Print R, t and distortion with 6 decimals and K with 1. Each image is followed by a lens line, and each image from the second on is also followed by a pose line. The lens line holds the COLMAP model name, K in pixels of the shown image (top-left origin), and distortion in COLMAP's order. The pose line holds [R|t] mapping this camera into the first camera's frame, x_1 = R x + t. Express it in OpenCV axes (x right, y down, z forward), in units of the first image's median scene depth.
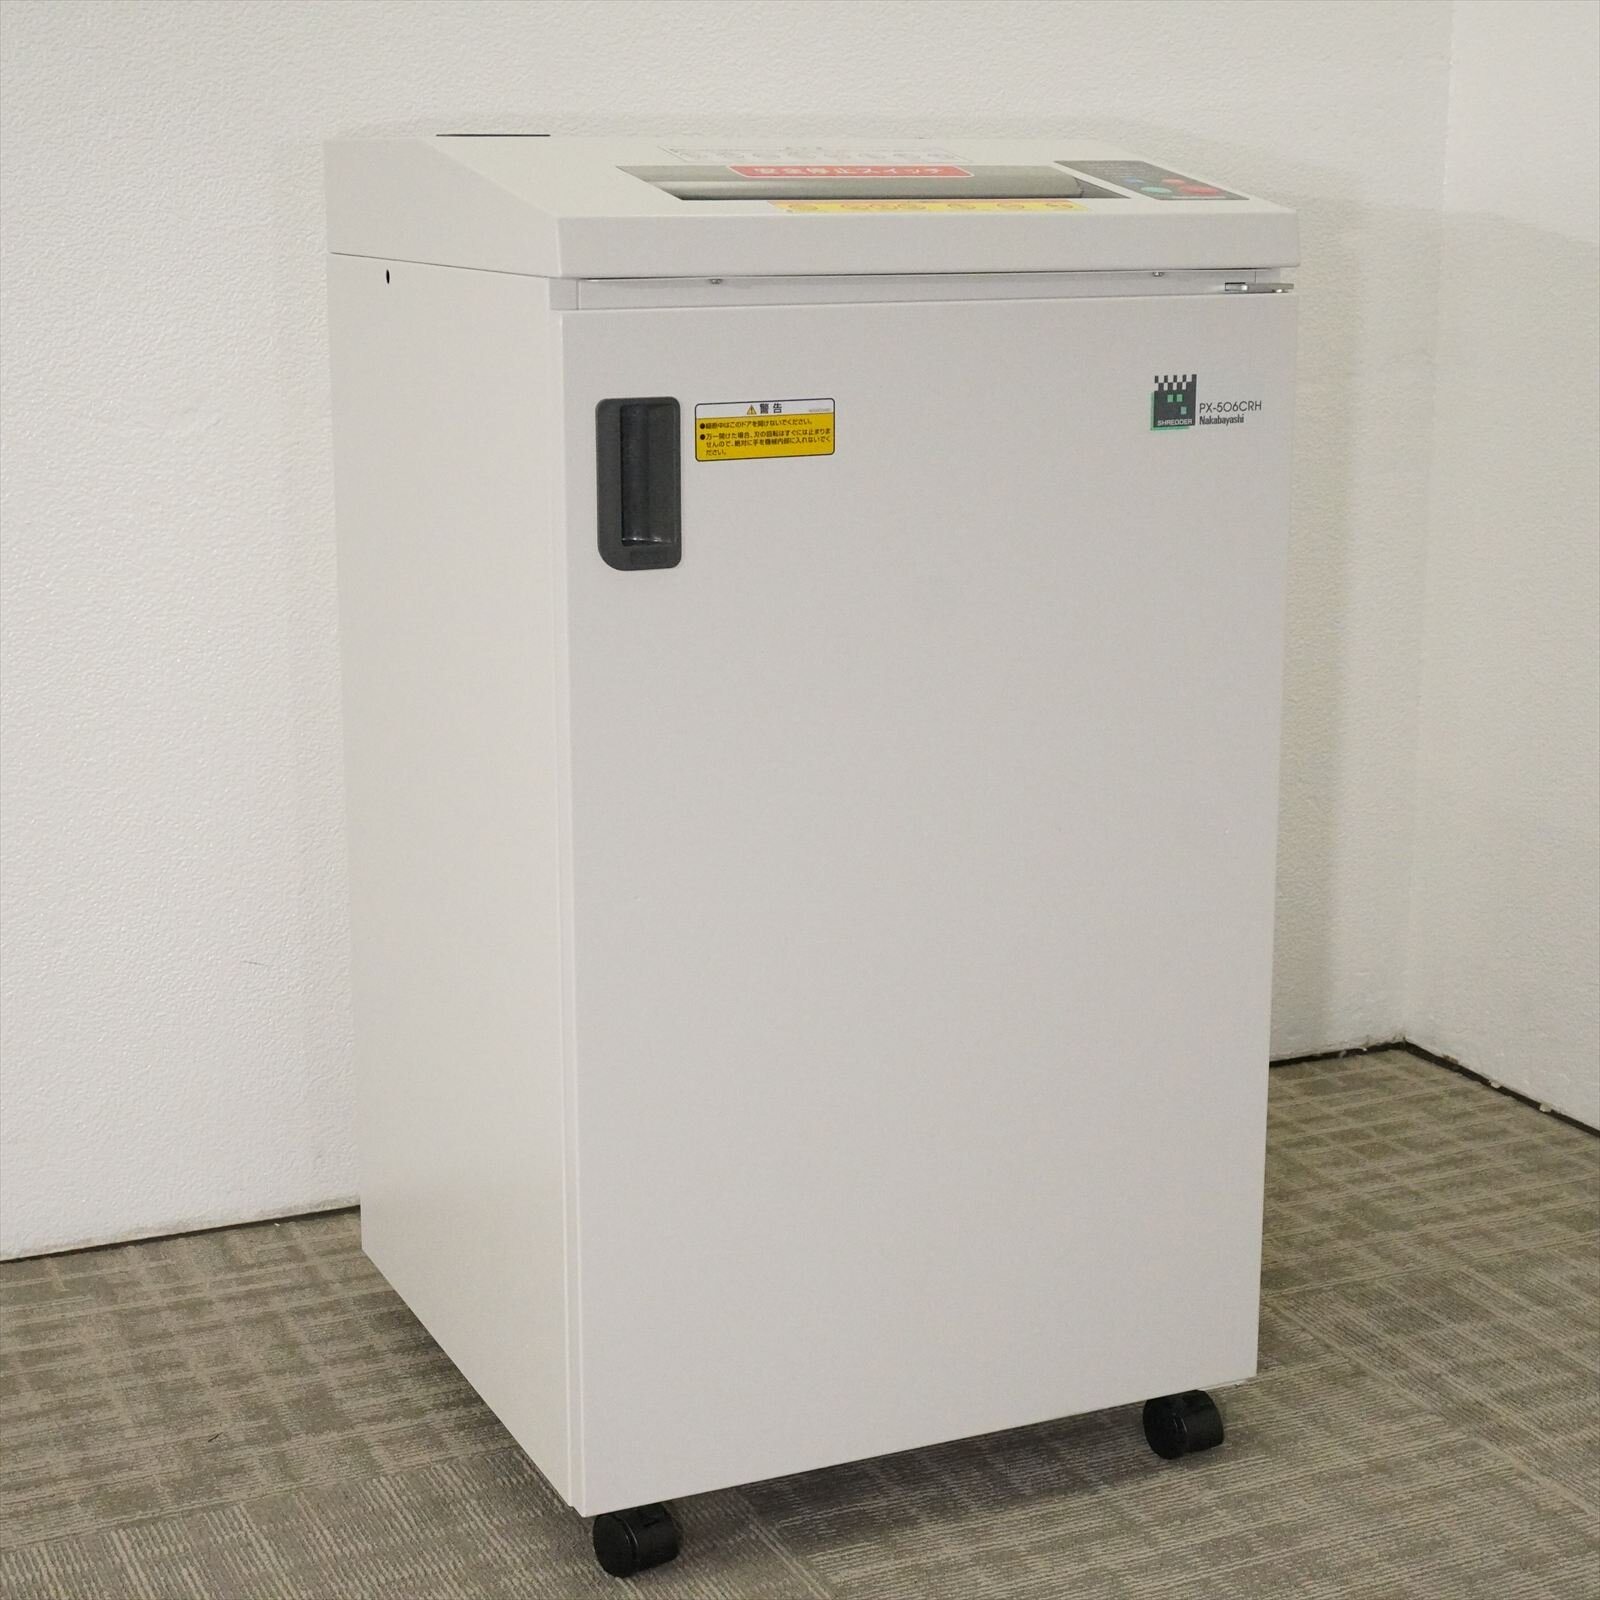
lens RADIAL K [[2774.8, 0, 805.9], [0, 2774.8, 799.9], [0, 0, 1]] dist [0.010708, 0.000000]
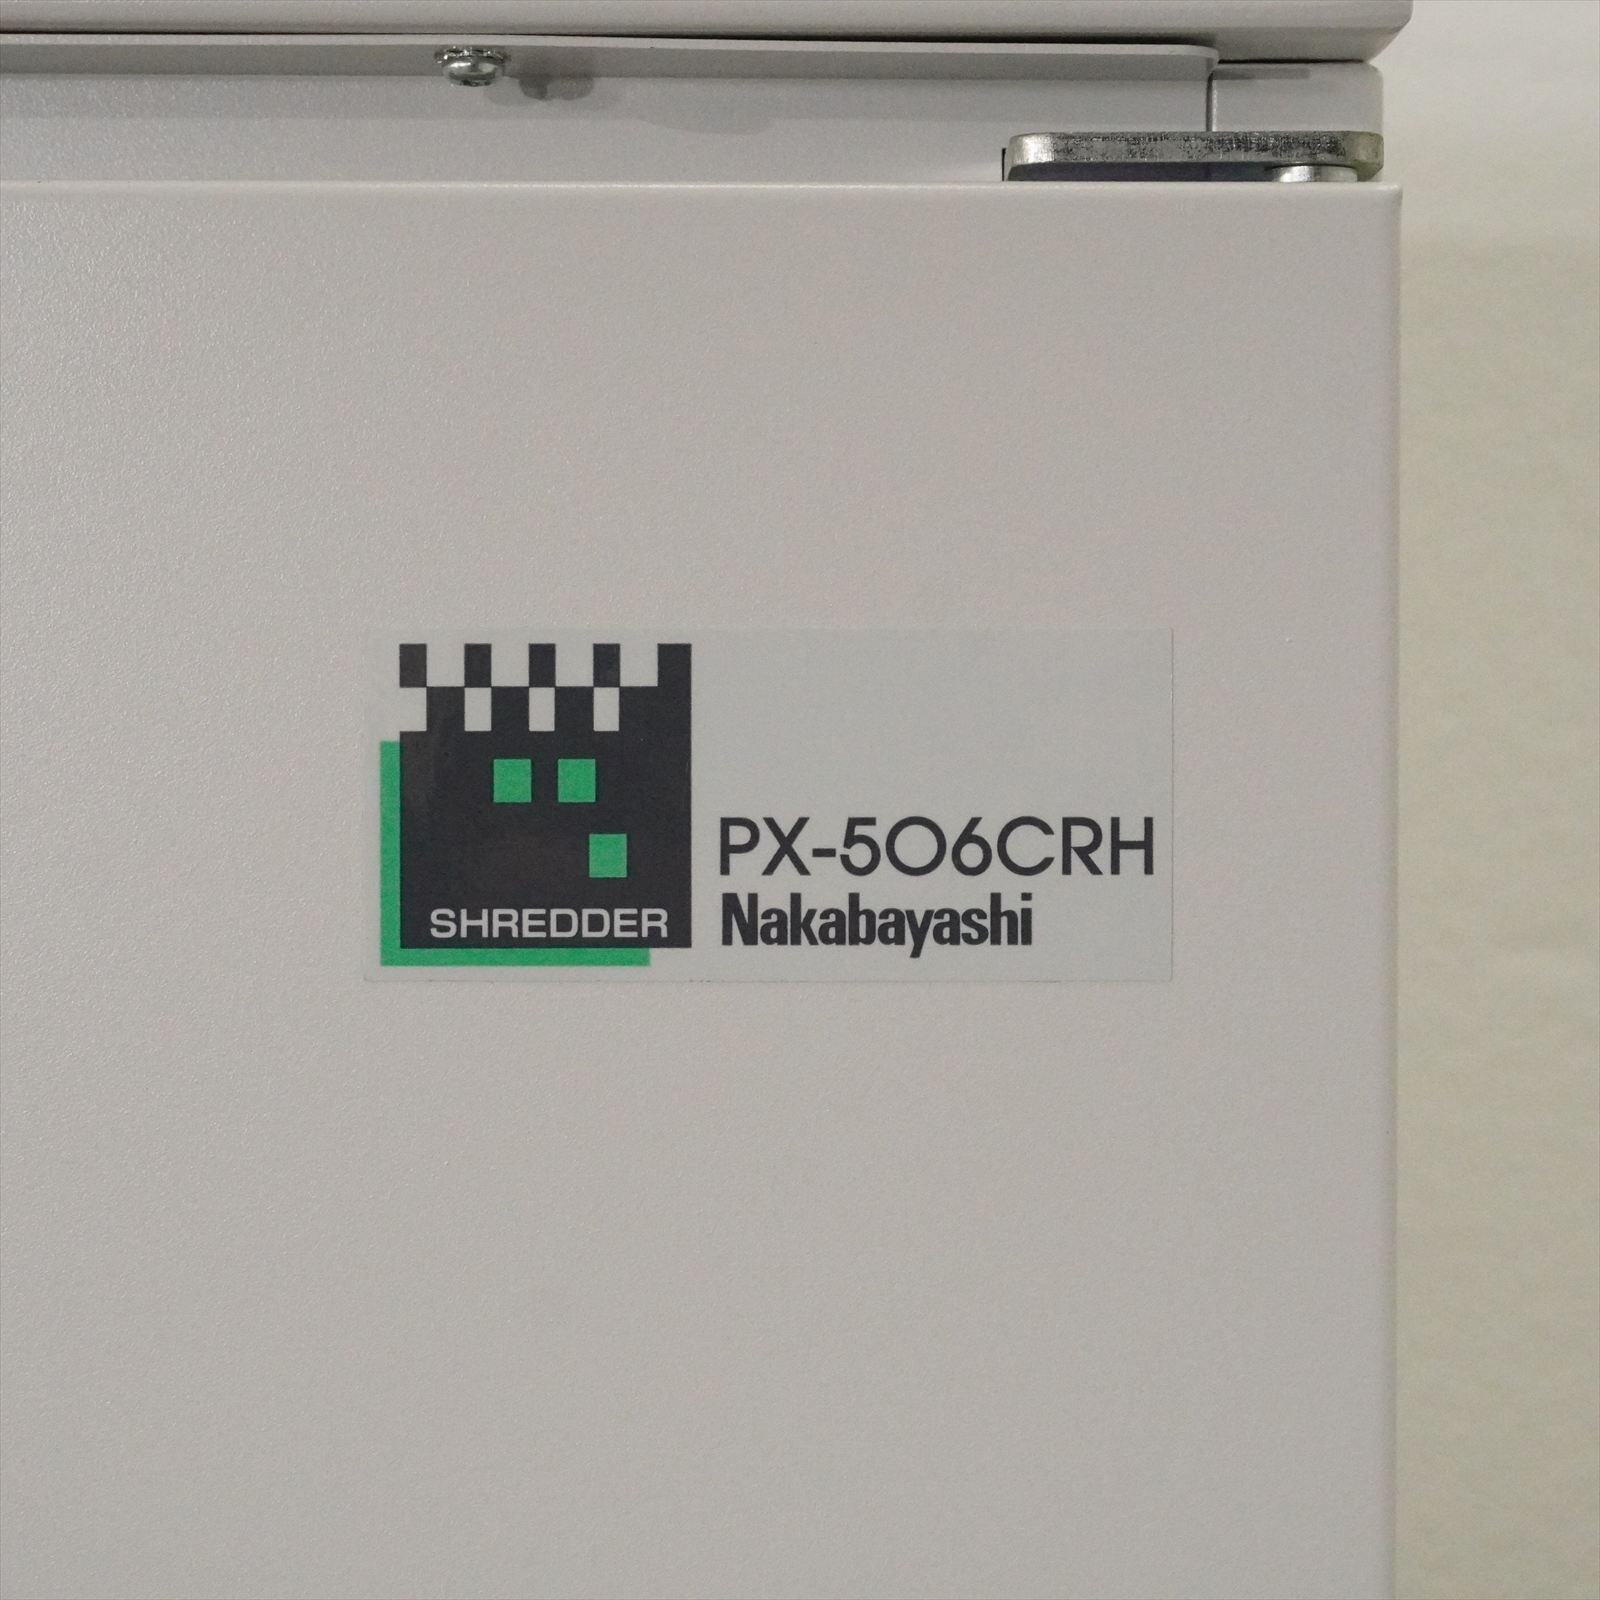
lens RADIAL K [[3295.4, 0, 798.3], [0, 3295.4, 796.2], [0, 0, 1]] dist [0.345040, 0.000000]
pose [[0.910611, 0.003492, -0.413249, 0.229256], [-0.095565, 0.974640, -0.202345, -0.104516], [0.402063, 0.223749, 0.887852, 0.826987]]
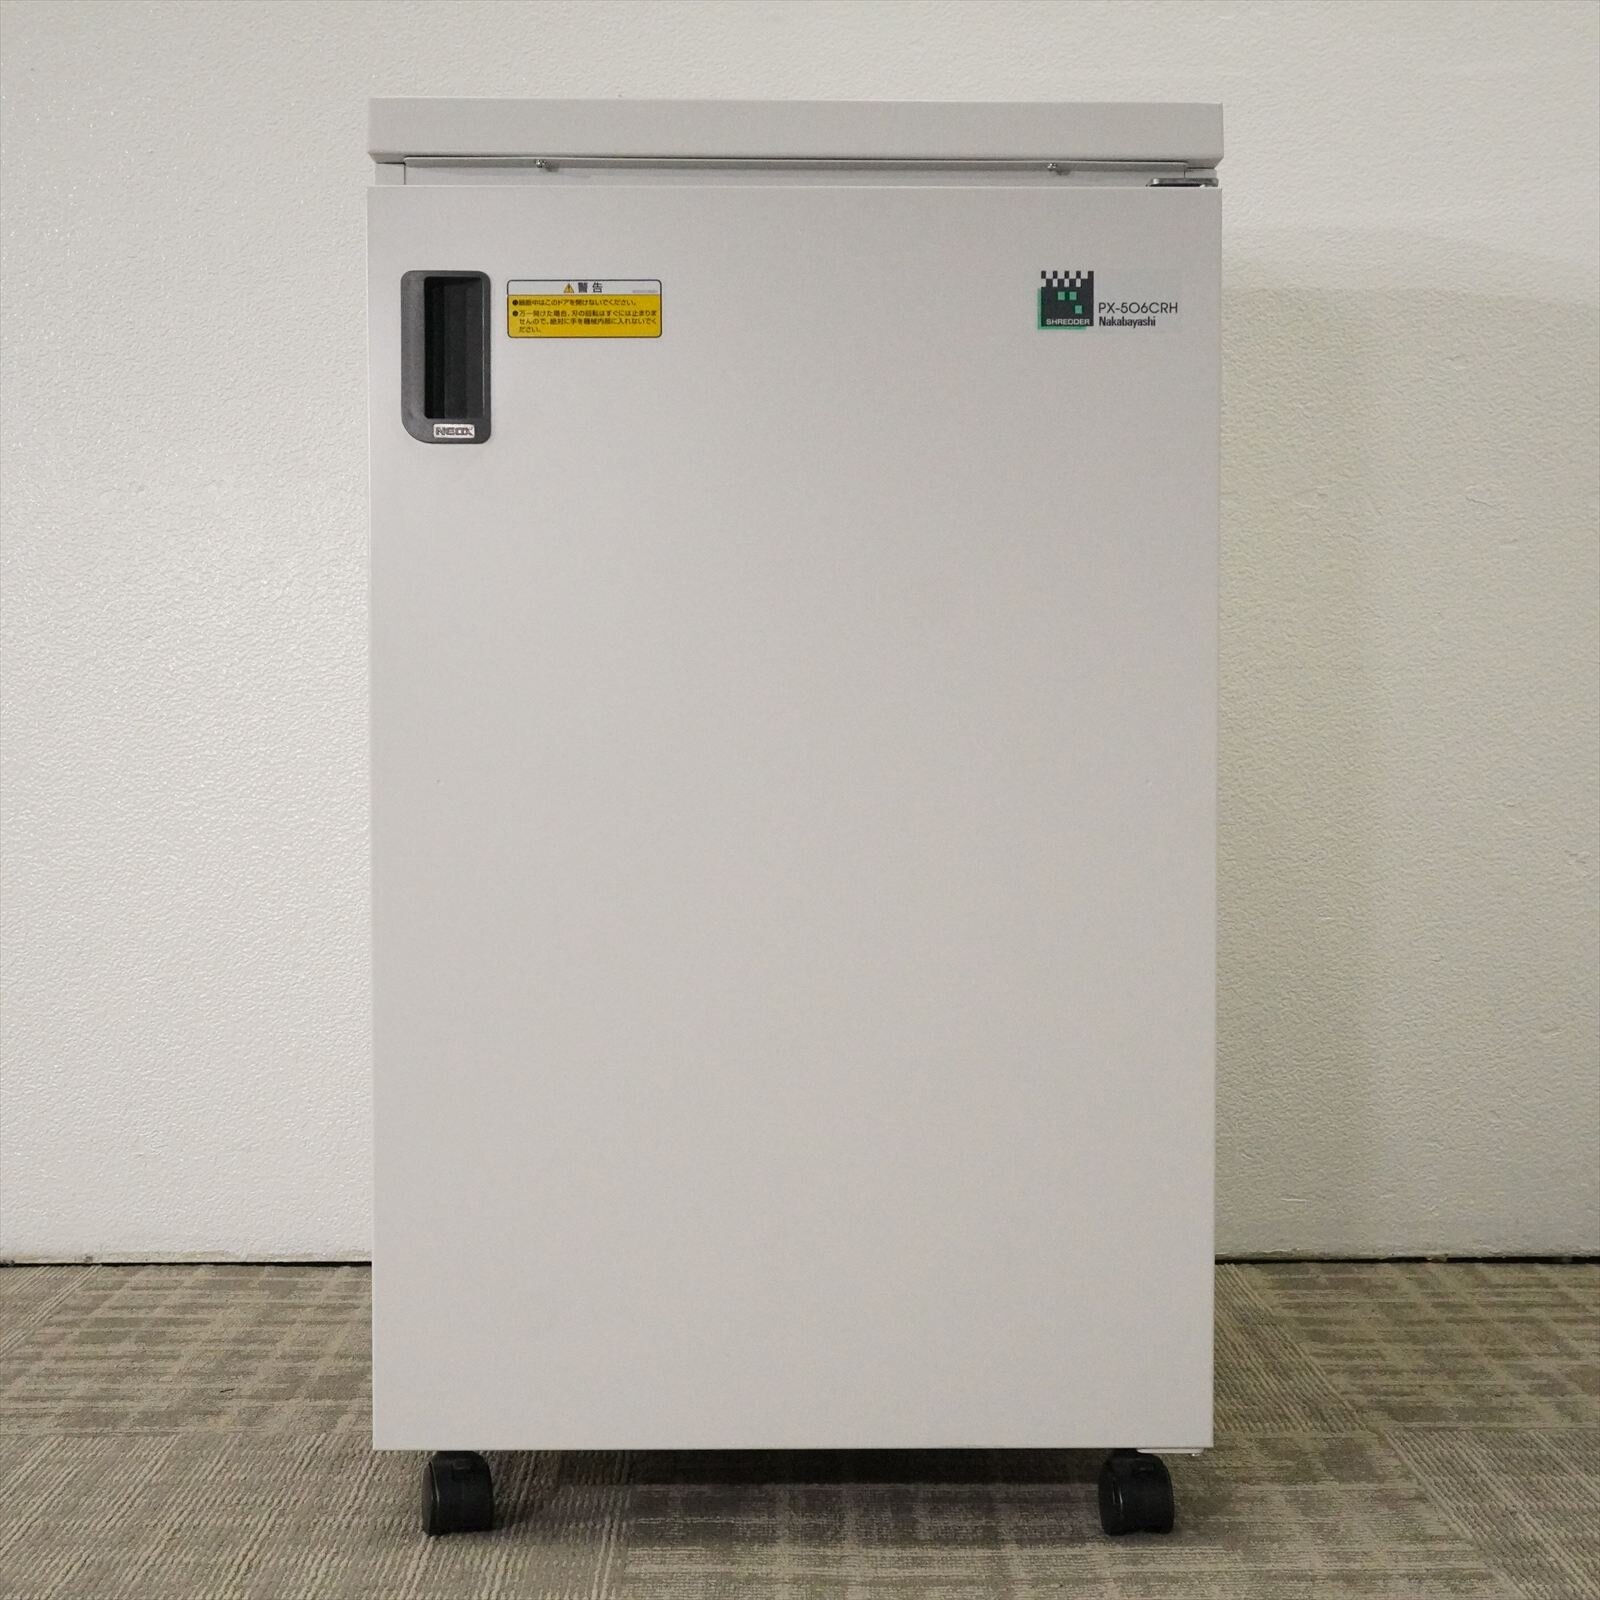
lens RADIAL K [[2371.9, 0, 800.6], [0, 2371.9, 793.6], [0, 0, 1]] dist [0.023800, 0.000000]
pose [[0.915981, 0.015131, -0.400937, 0.371709], [-0.090353, 0.981400, -0.169383, 0.161159], [0.390917, 0.191377, 0.900310, 0.280849]]
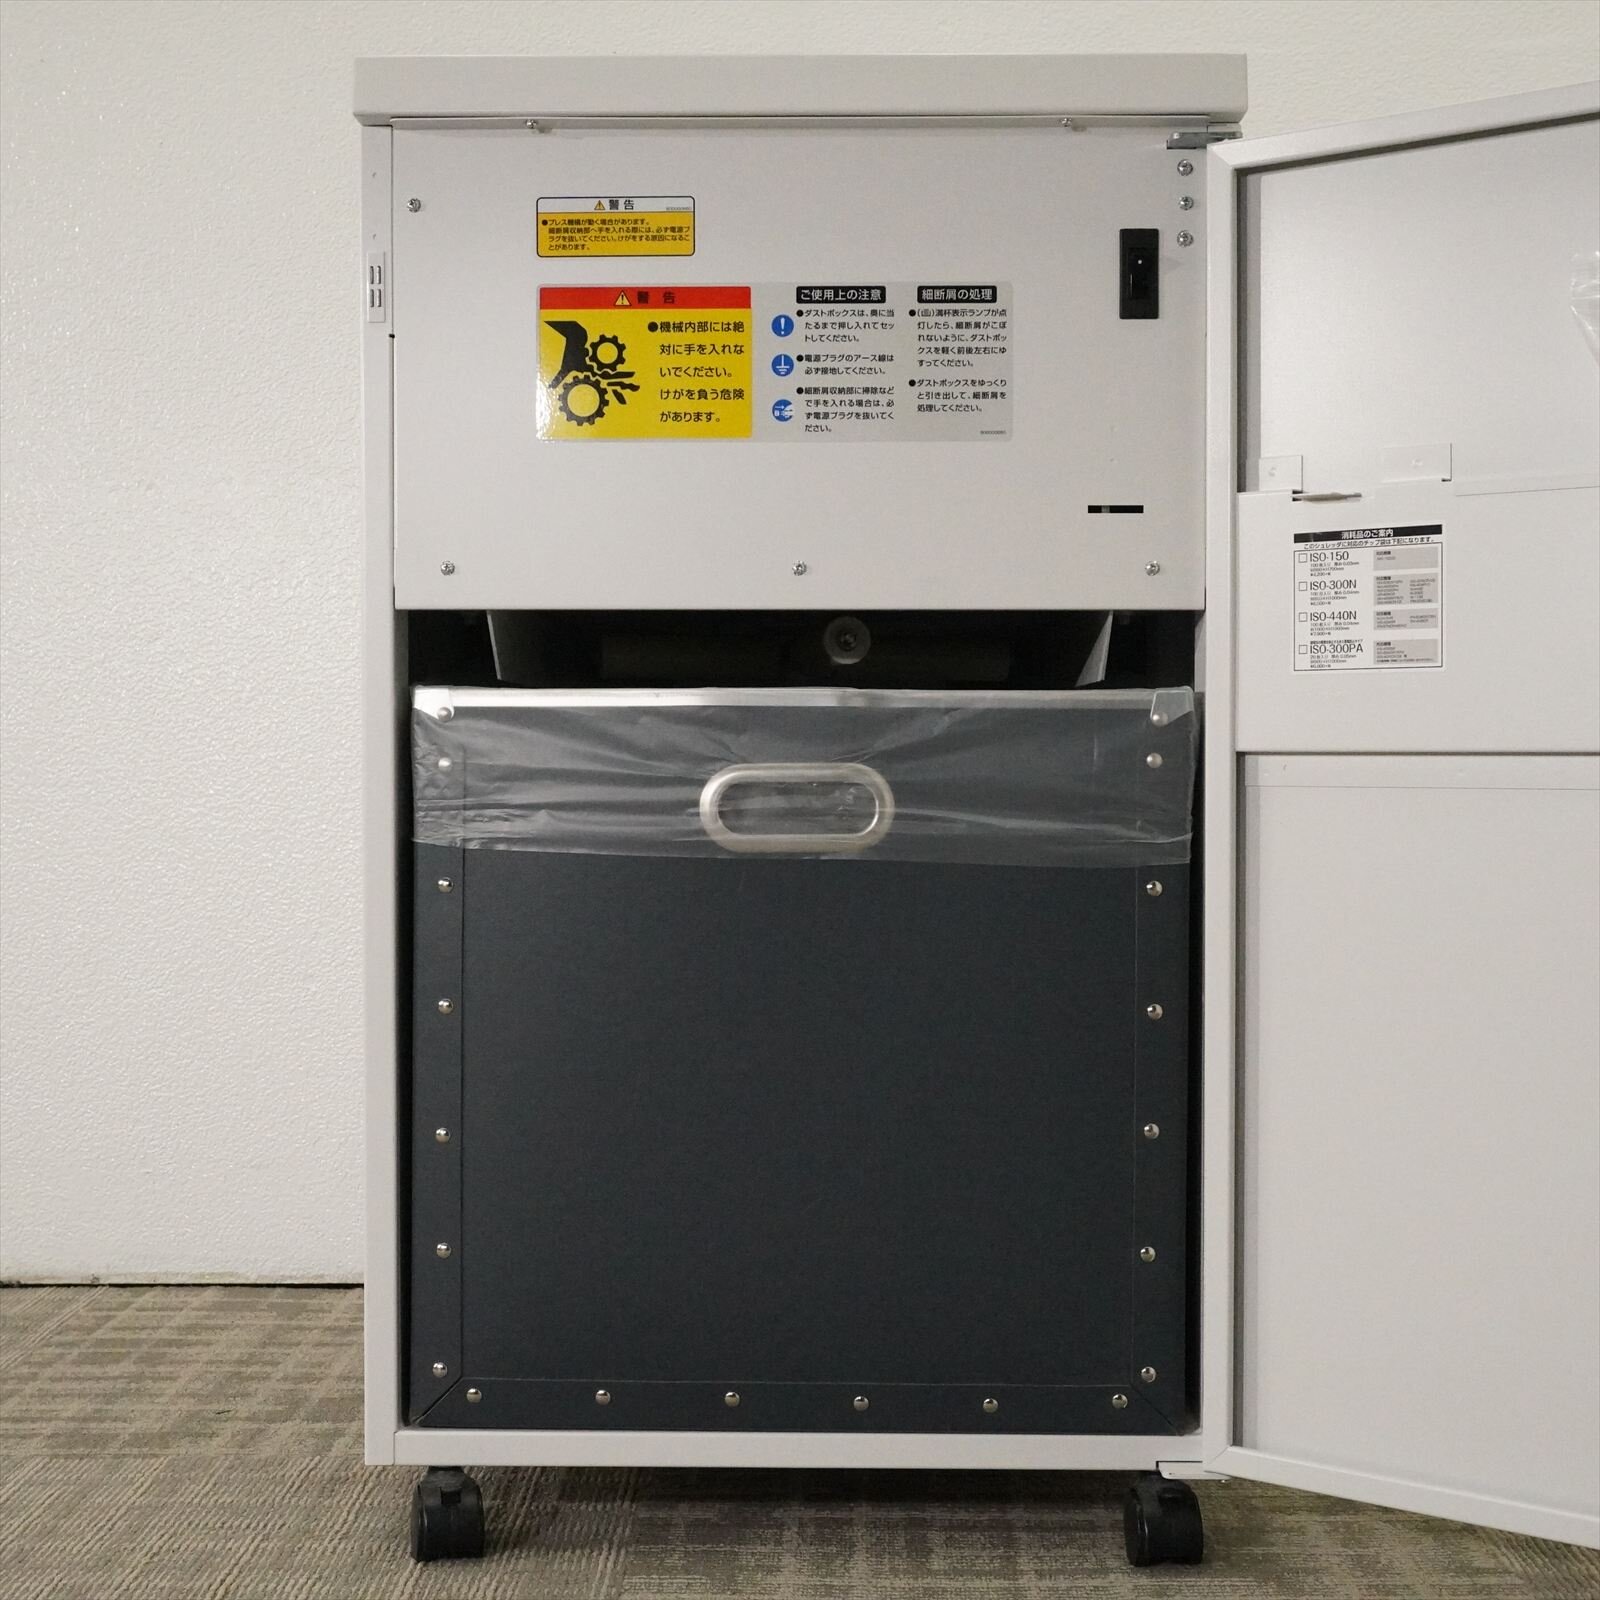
lens RADIAL K [[2393.5, 0, 800.2], [0, 2393.5, 792.9], [0, 0, 1]] dist [0.011979, 0.000000]
pose [[0.904115, 0.006333, -0.427243, 0.377622], [-0.093251, 0.978713, -0.182827, 0.169980], [0.416991, 0.205137, 0.885459, 0.321551]]
